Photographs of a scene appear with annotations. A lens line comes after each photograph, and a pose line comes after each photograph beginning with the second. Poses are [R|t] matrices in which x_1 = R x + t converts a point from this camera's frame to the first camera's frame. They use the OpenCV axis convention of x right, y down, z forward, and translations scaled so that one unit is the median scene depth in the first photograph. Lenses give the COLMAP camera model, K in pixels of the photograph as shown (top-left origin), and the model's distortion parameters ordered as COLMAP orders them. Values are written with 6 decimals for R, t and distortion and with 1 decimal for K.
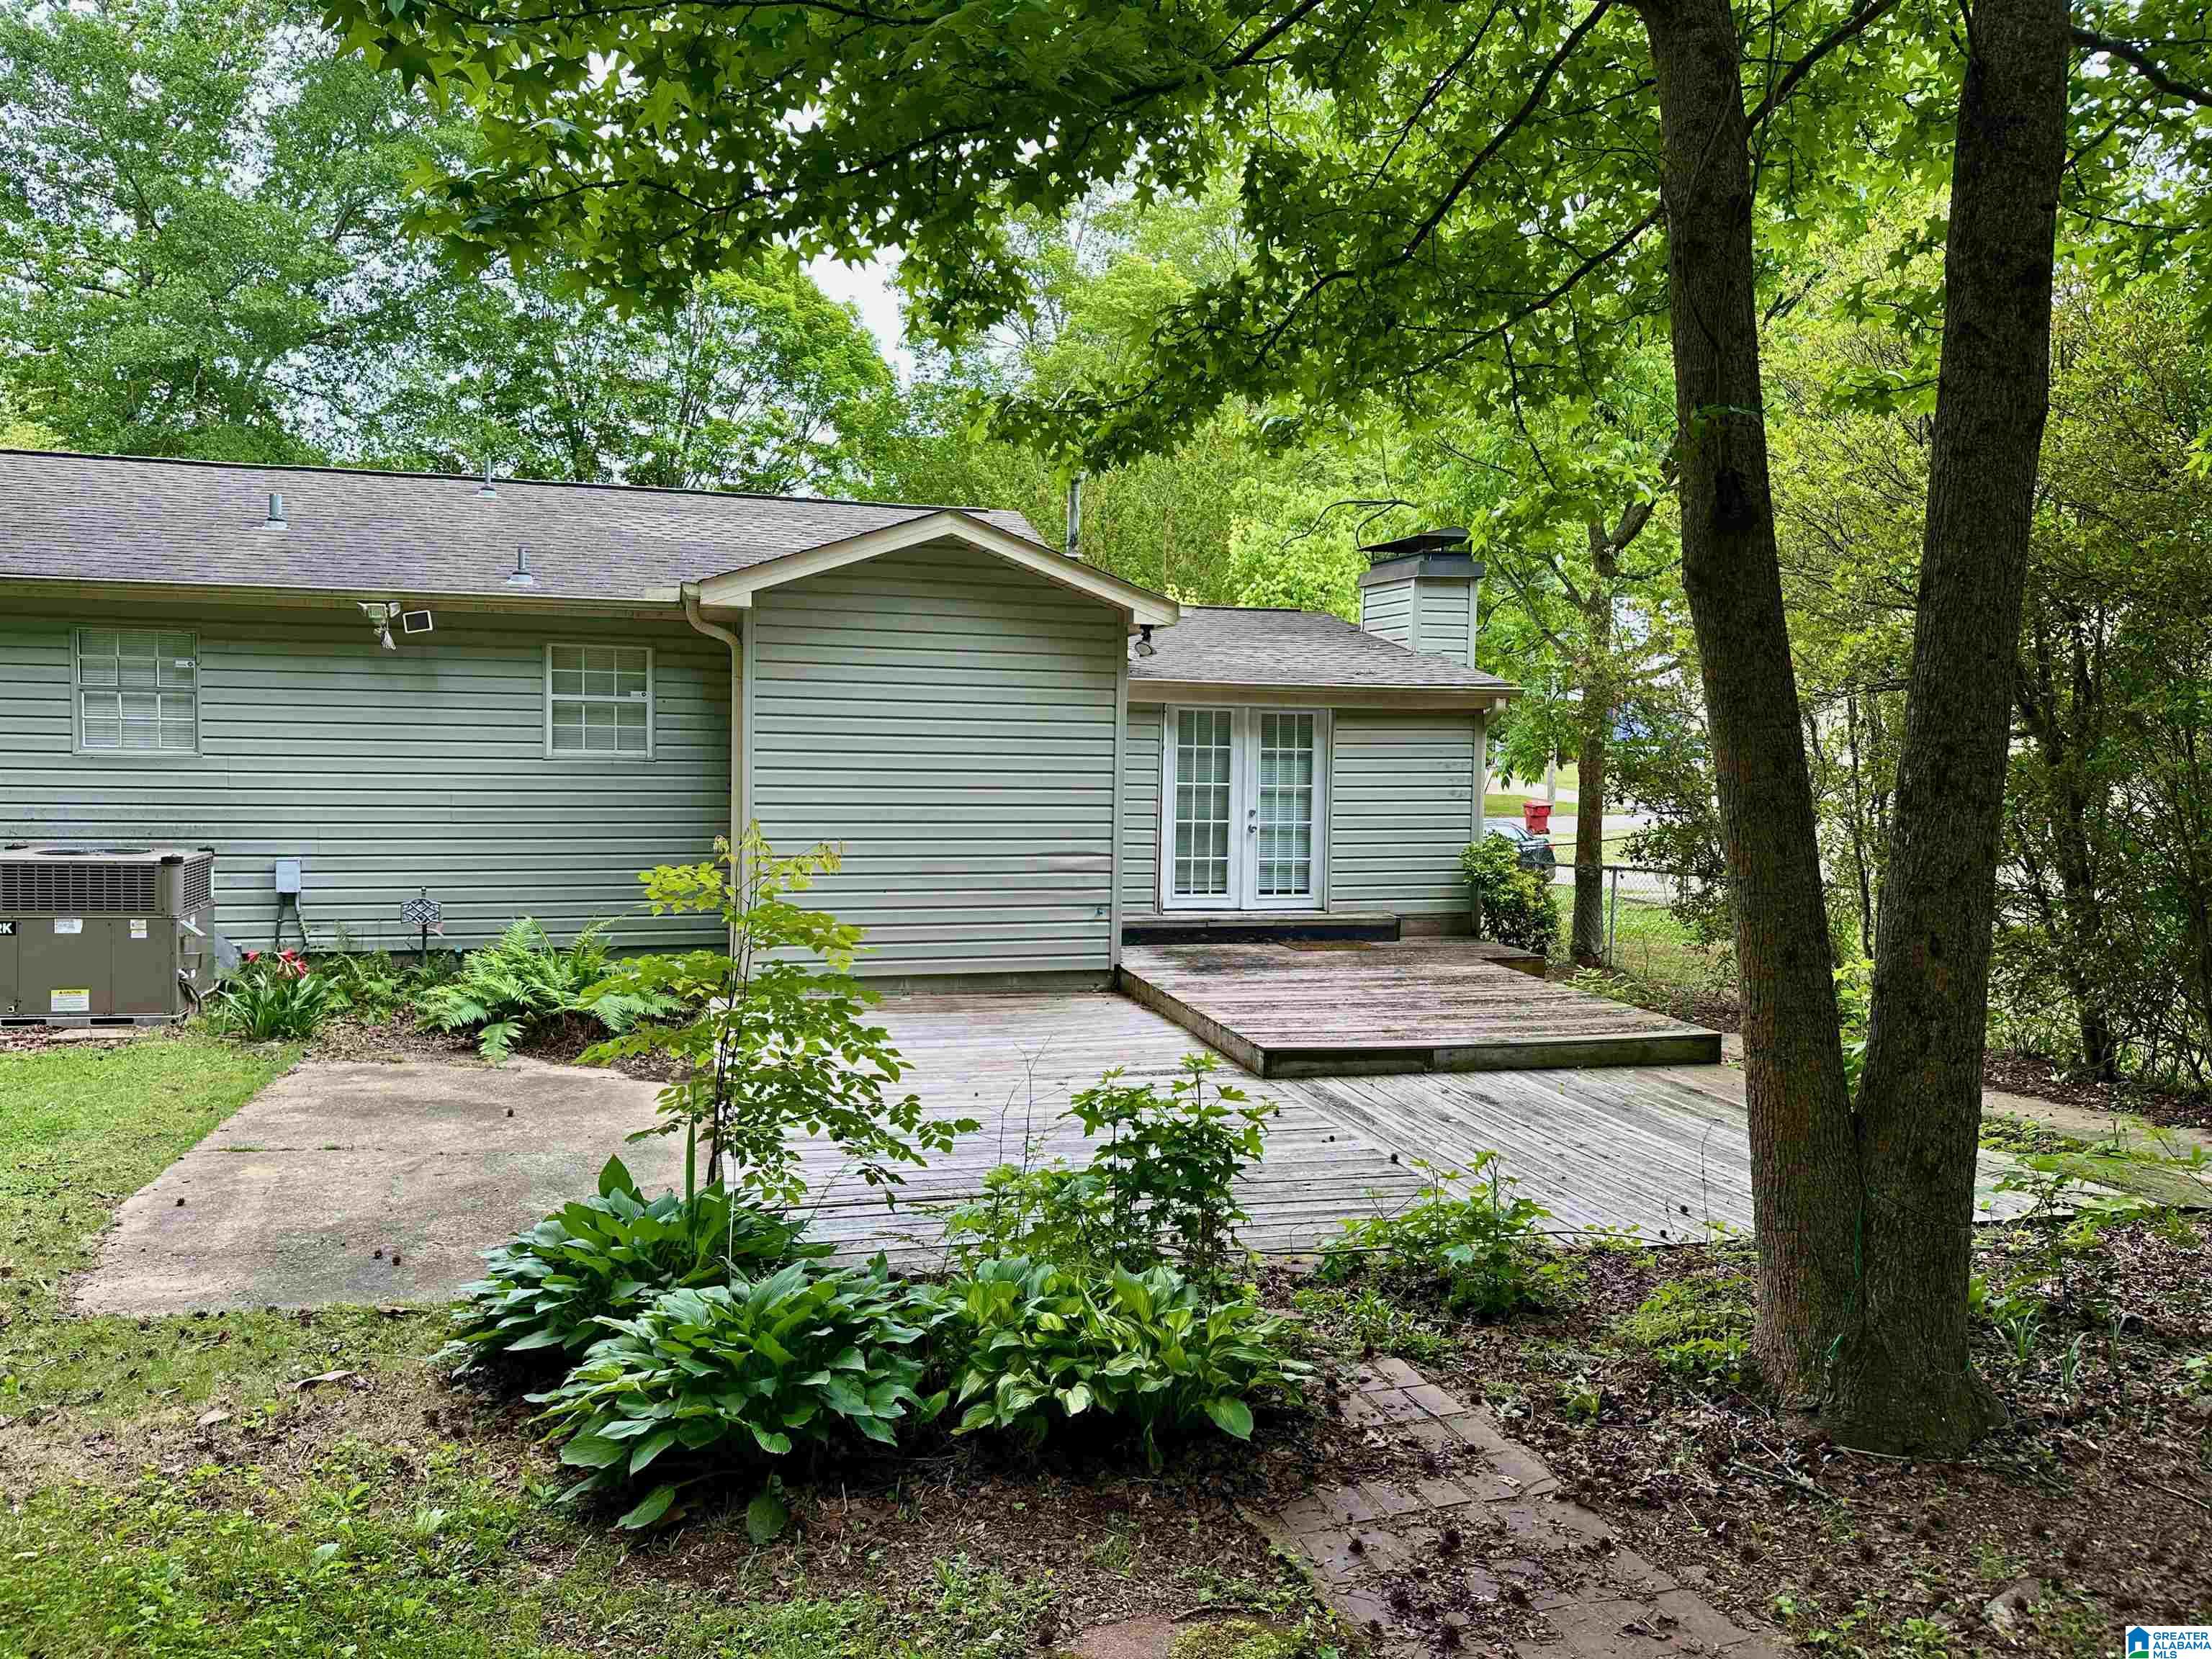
lens RADIAL K [[1530.9, 0, 1127.7], [0, 1530.9, 836.4], [0, 0, 1]] dist [0.083565, -0.104322]
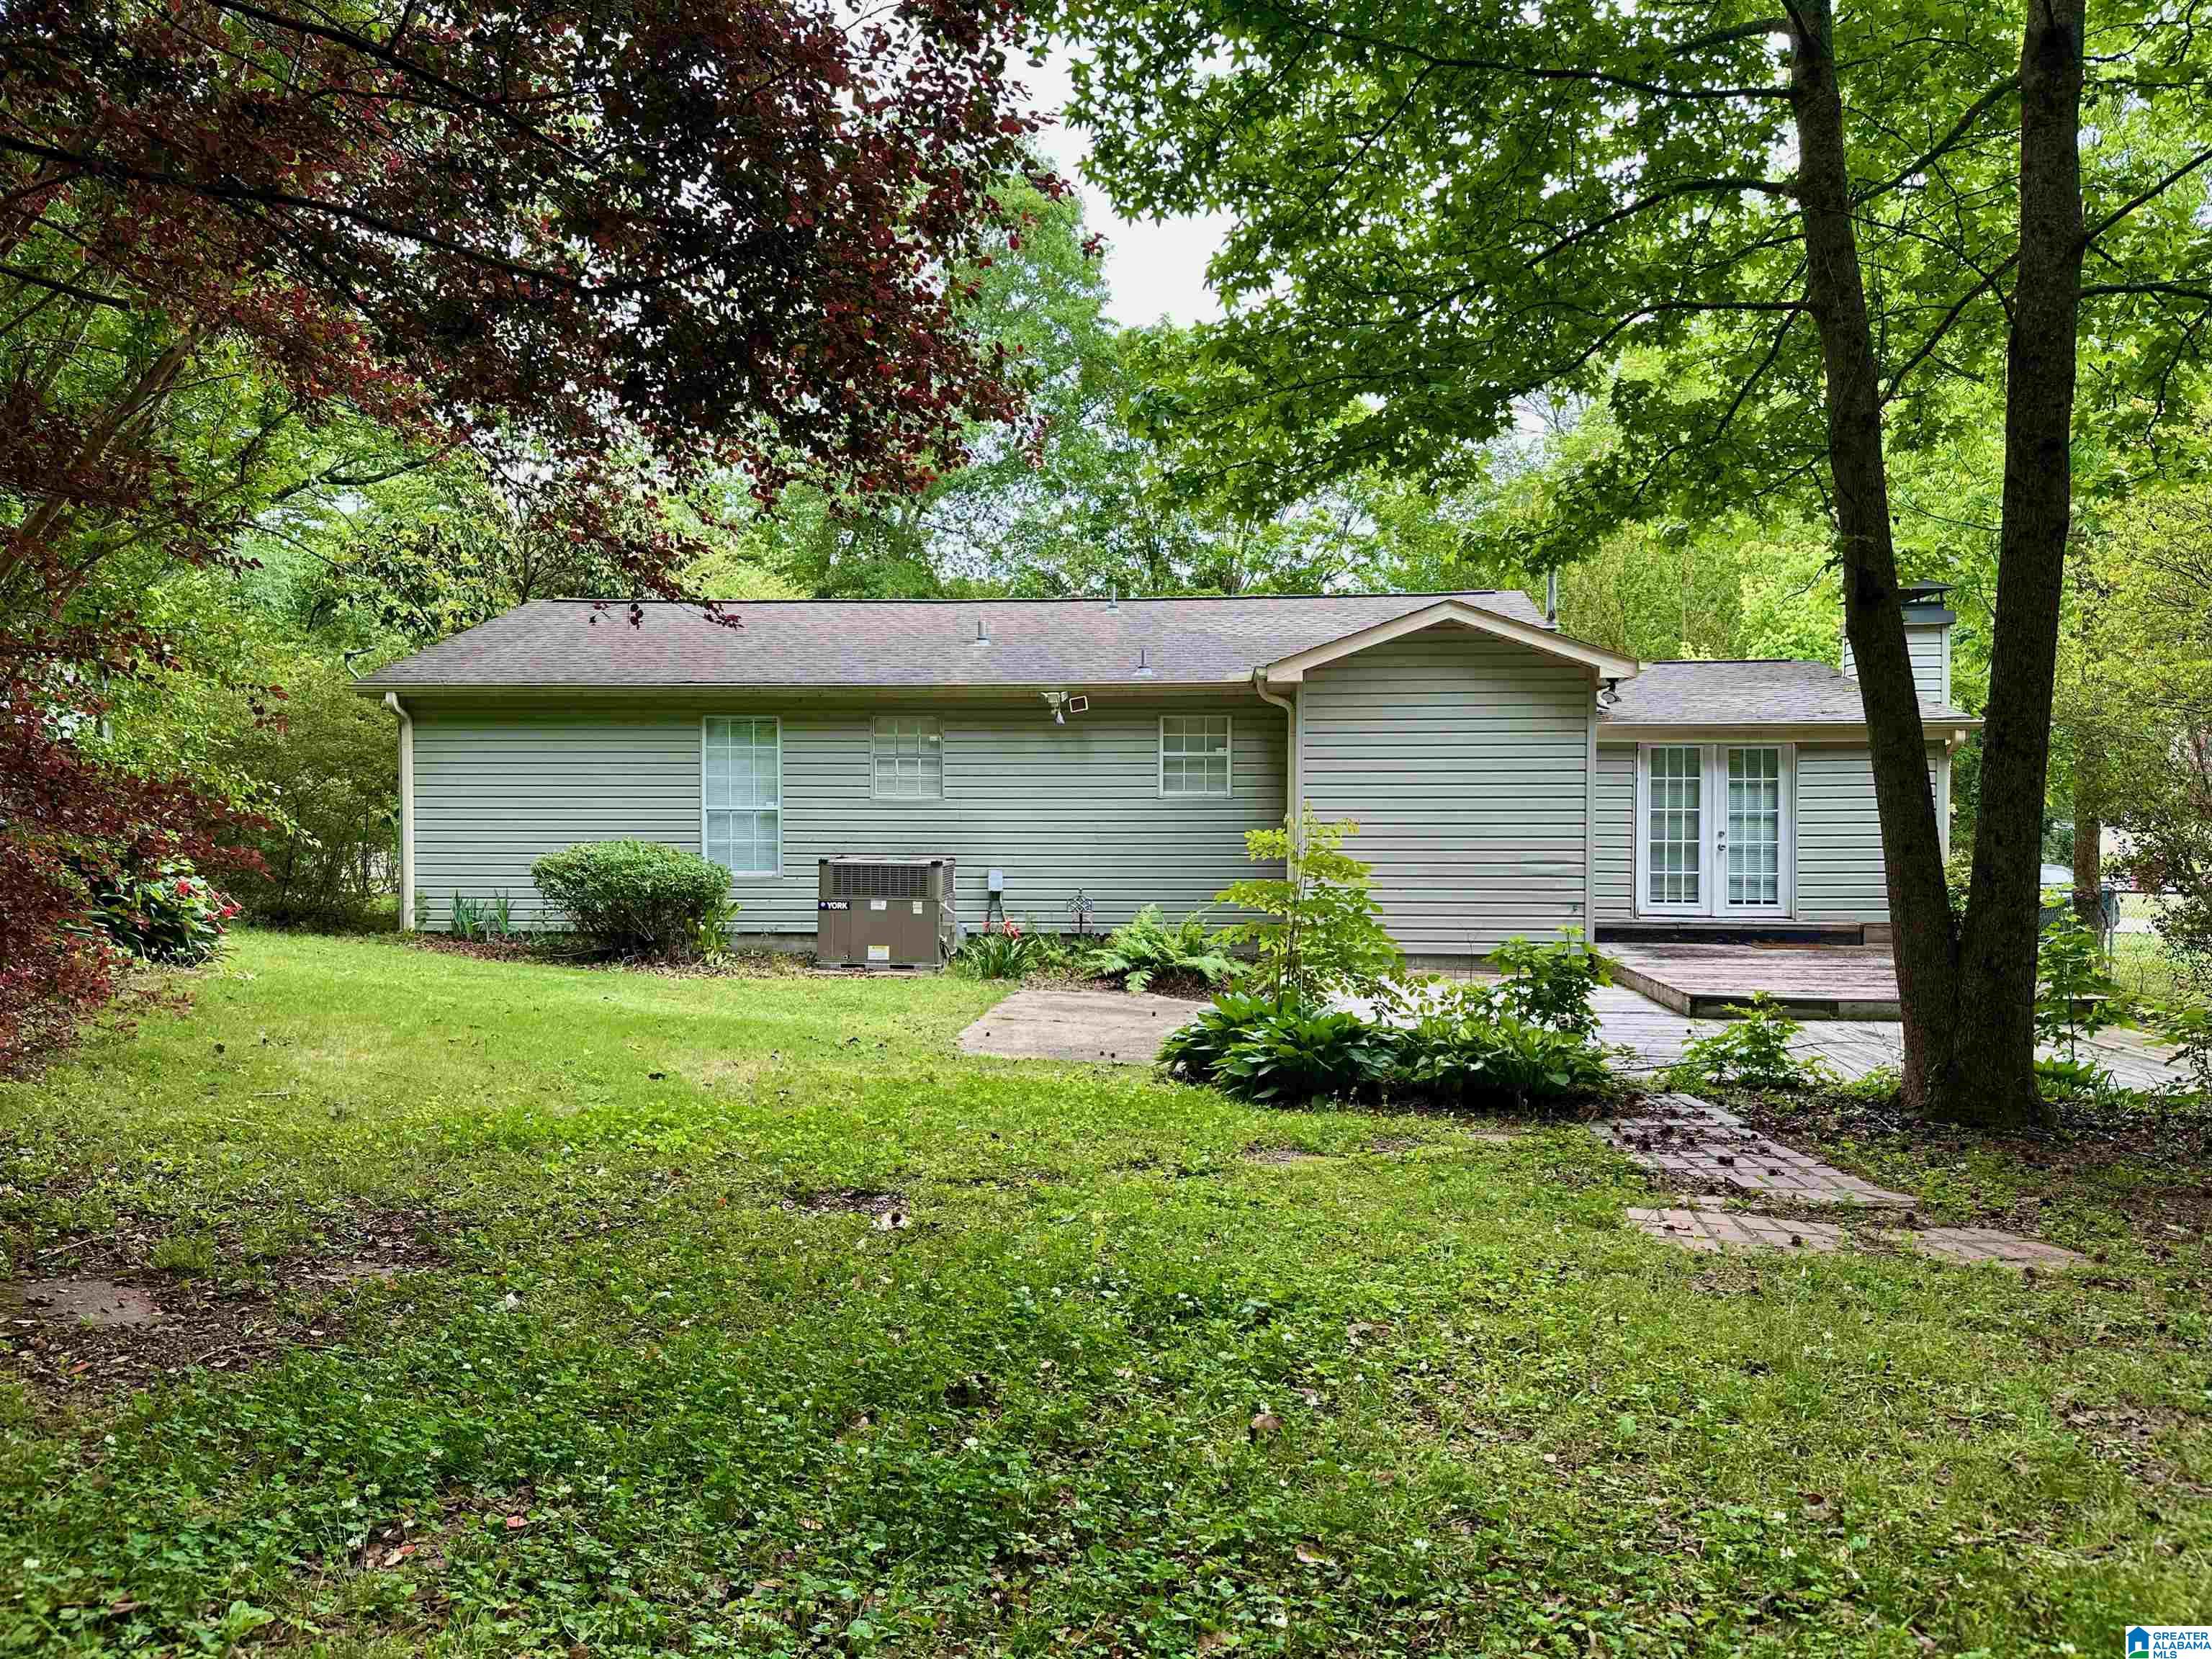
lens RADIAL K [[1530.9, 0, 1101.6], [0, 1530.9, 828.8], [0, 0, 1]] dist [0.083565, -0.104322]
pose [[0.934045, -0.013331, -0.356905, 0.067243], [-0.005655, 0.998626, -0.052100, 0.049591], [0.357110, 0.050682, 0.932686, -0.301358]]
